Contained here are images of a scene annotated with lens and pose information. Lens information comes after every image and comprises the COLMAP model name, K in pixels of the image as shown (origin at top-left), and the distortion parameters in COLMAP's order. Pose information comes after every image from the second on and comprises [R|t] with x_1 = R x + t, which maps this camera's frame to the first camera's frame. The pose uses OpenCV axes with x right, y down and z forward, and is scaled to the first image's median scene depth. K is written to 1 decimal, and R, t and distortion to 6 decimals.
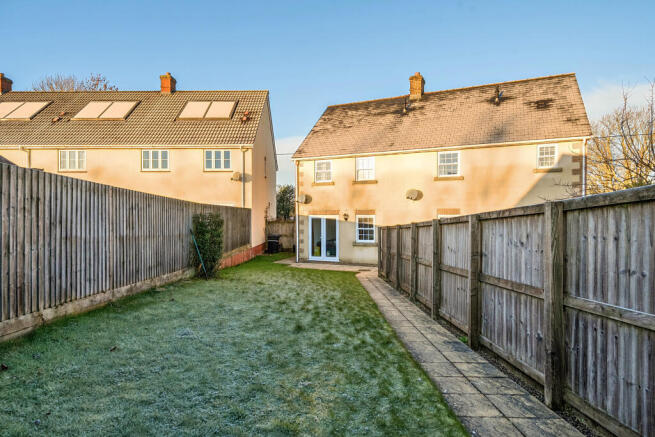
lens RADIAL K [[374.6, 0, 327.5], [0, 374.6, 218.5], [0, 0, 1]] dist [0.000686, 0.000378]
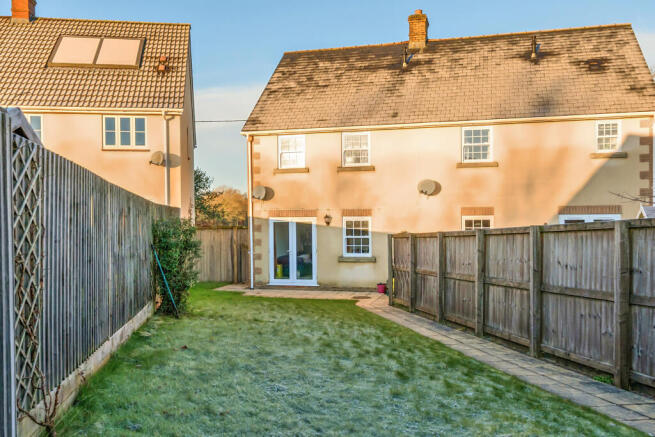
lens RADIAL K [[579.9, 0, 327.5], [0, 579.9, 218.5], [0, 0, 1]] dist [0.002759, 0.001743]
pose [[0.985728, -0.008263, 0.168143, -0.127096], [0.008442, 0.999964, -0.000346, -0.006076], [-0.168135, 0.001761, 0.985762, -0.033624]]
